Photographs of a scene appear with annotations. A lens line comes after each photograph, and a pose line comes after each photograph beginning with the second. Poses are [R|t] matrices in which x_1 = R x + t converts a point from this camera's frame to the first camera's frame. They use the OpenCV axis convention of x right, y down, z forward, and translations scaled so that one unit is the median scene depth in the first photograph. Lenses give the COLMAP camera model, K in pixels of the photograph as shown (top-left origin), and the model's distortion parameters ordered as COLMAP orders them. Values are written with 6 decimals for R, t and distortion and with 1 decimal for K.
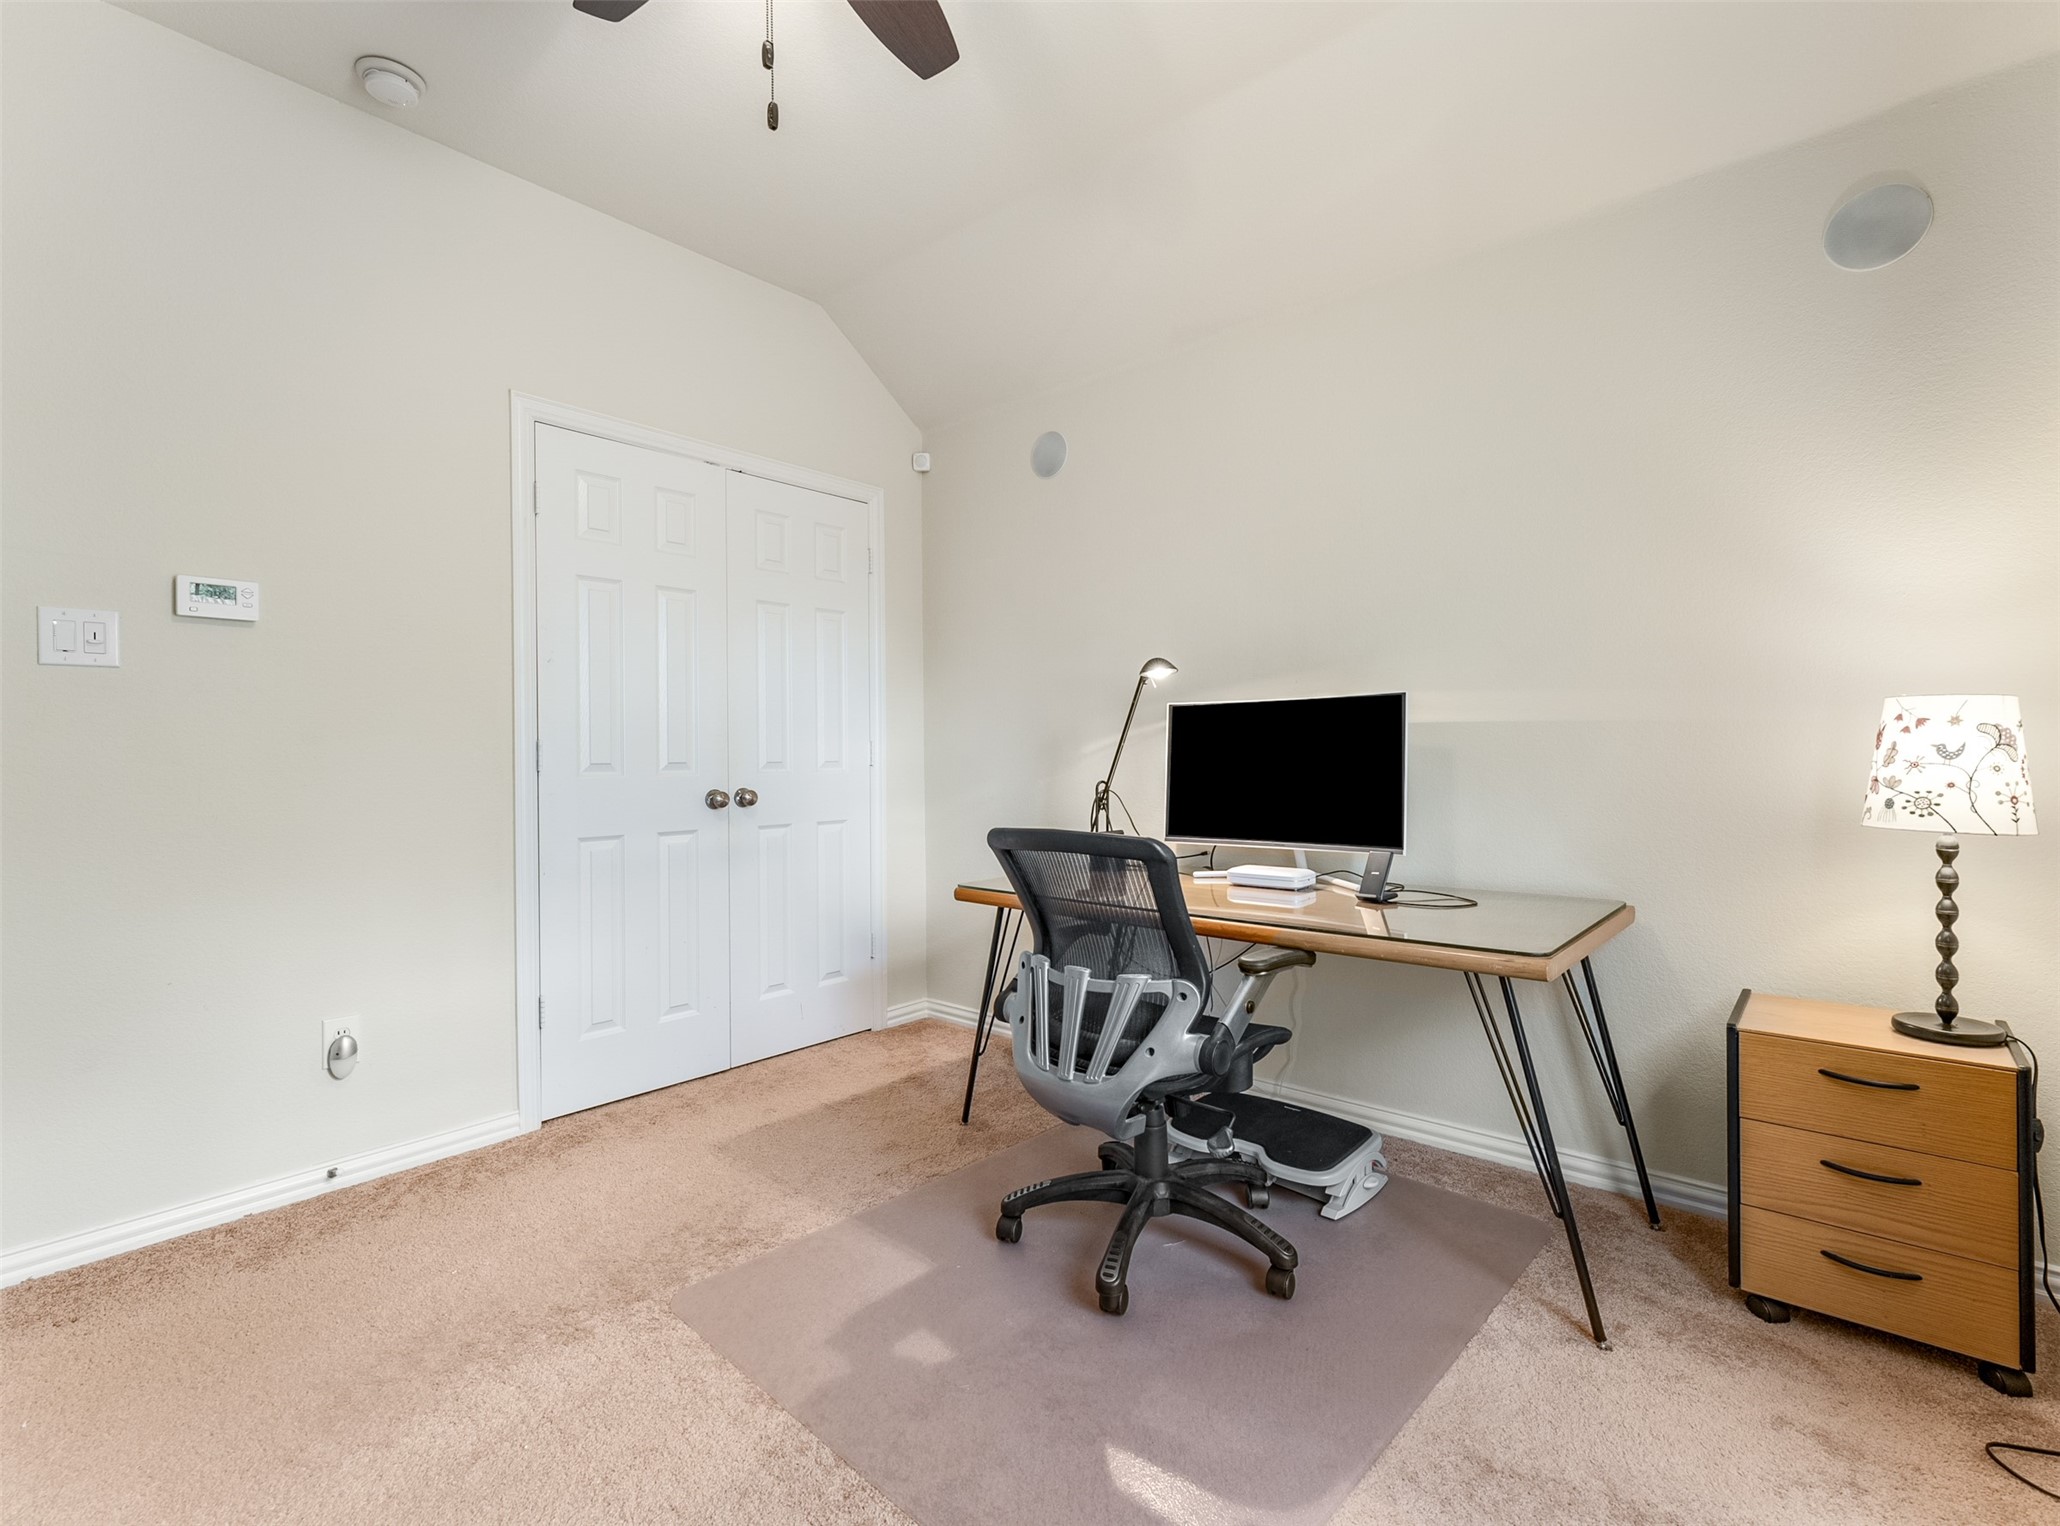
lens RADIAL K [[946.9, 0, 1030.9], [0, 946.9, 763.3], [0, 0, 1]] dist [0.001277, 0.000197]
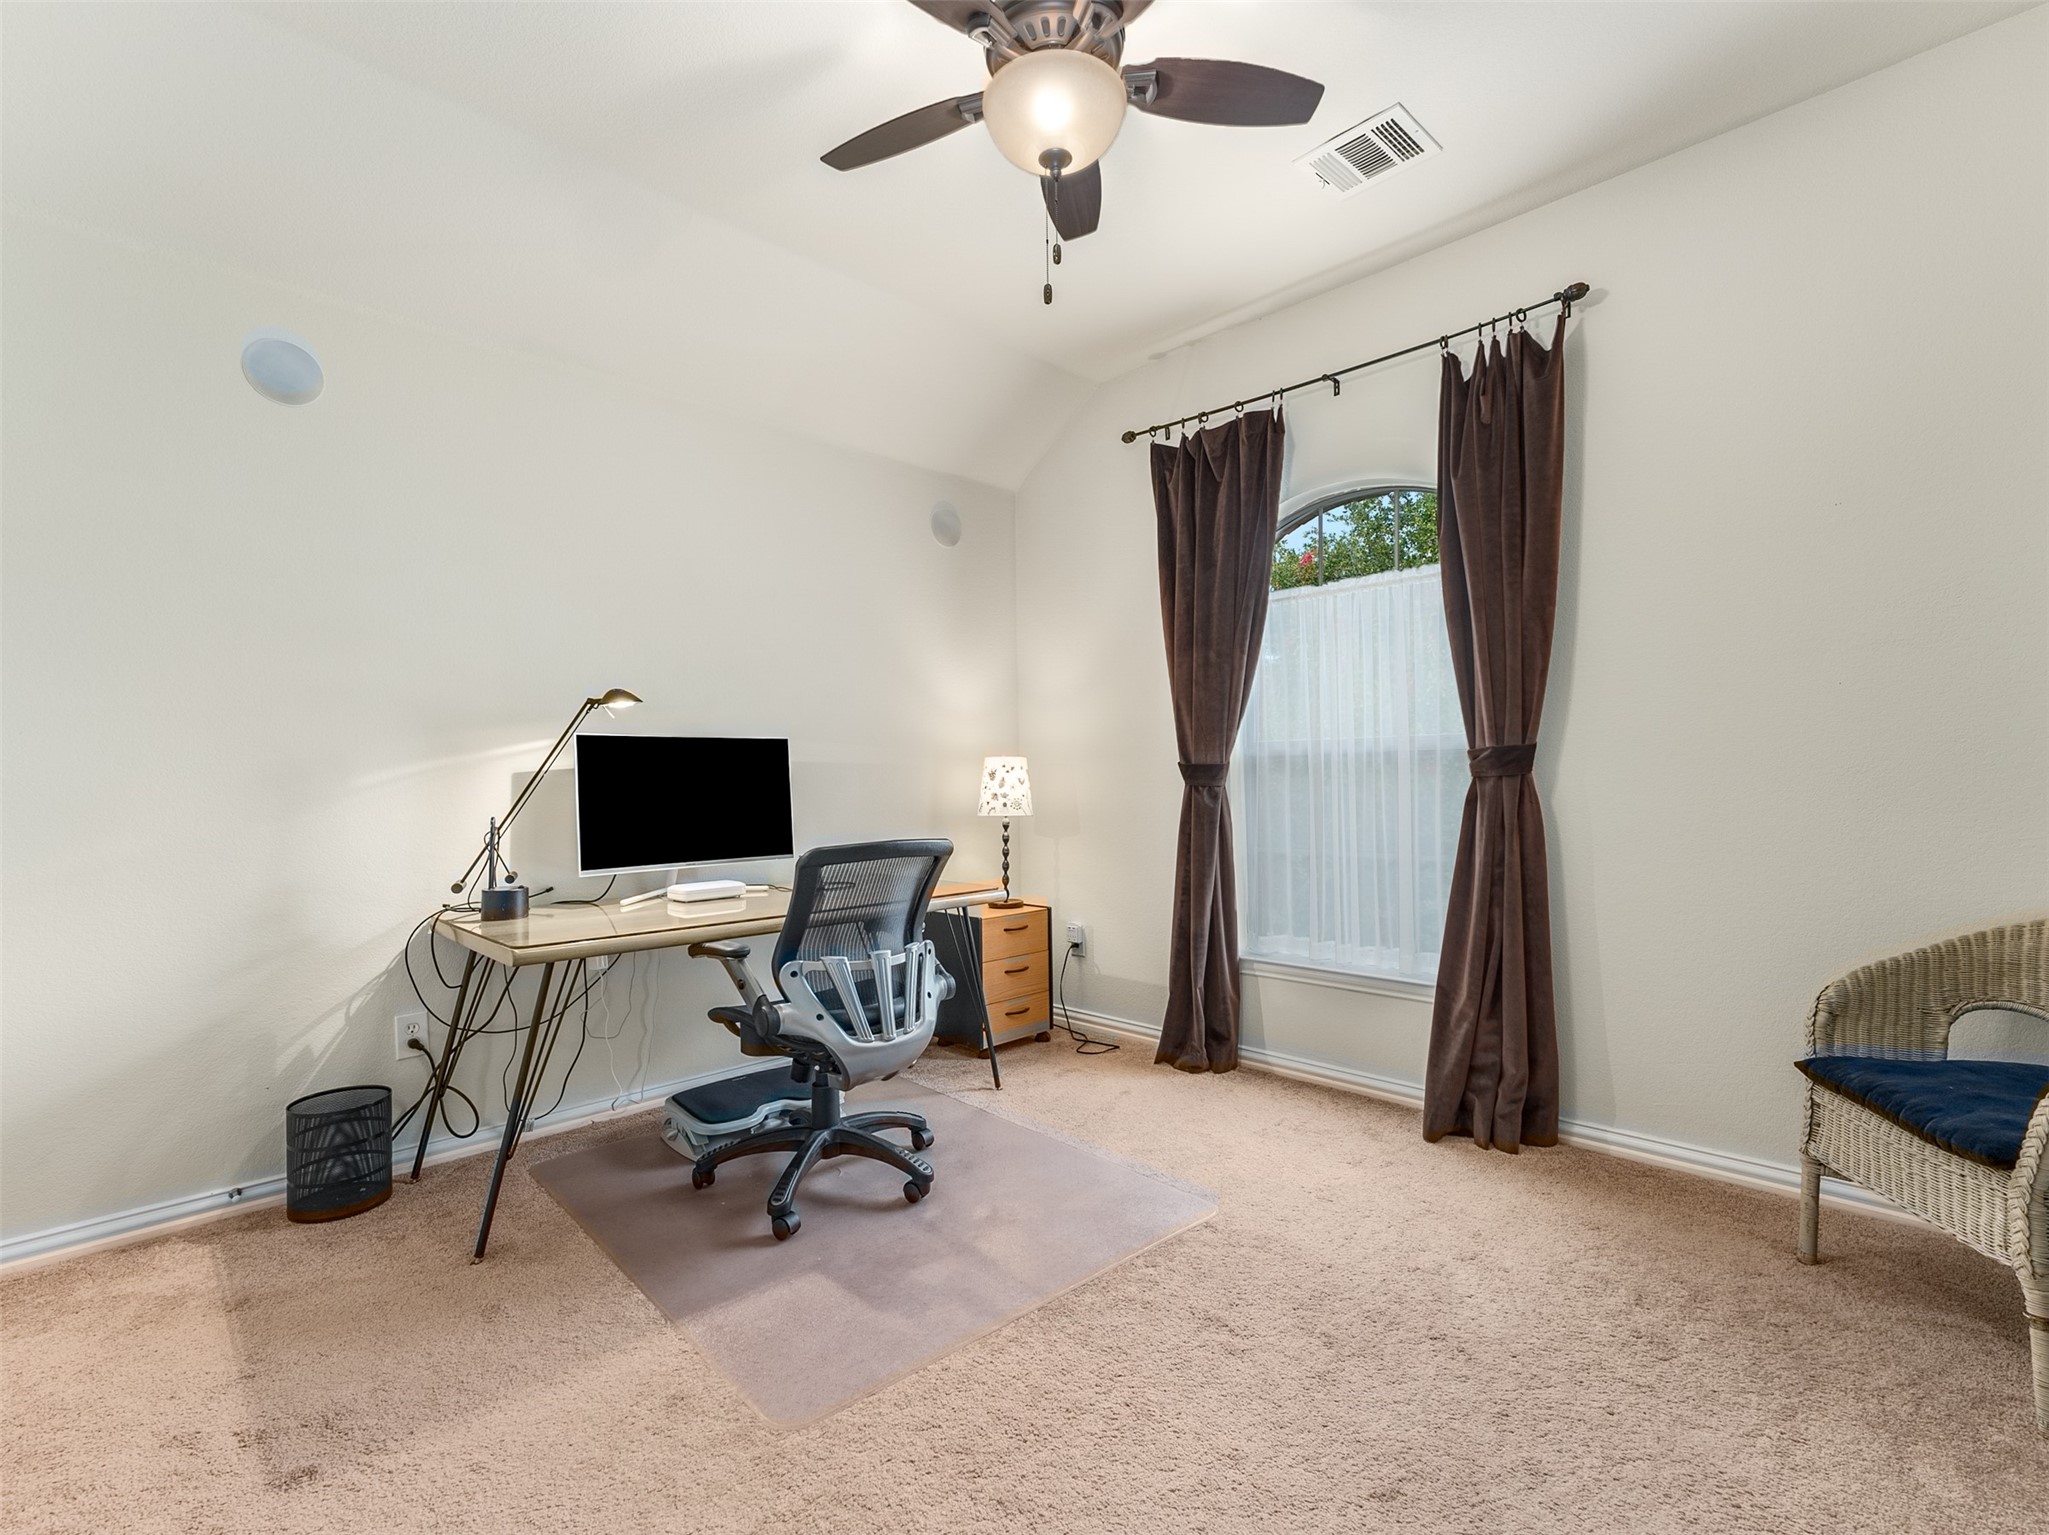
lens RADIAL K [[950.9, 0, 1025.9], [0, 950.9, 762.8], [0, 0, 1]] dist [-0.002356, 0.000359]
pose [[0.077496, 0.021218, 0.996767, -1.150103], [0.017913, 0.999582, -0.022671, -0.003834], [-0.996832, 0.019612, 0.077084, 0.677801]]
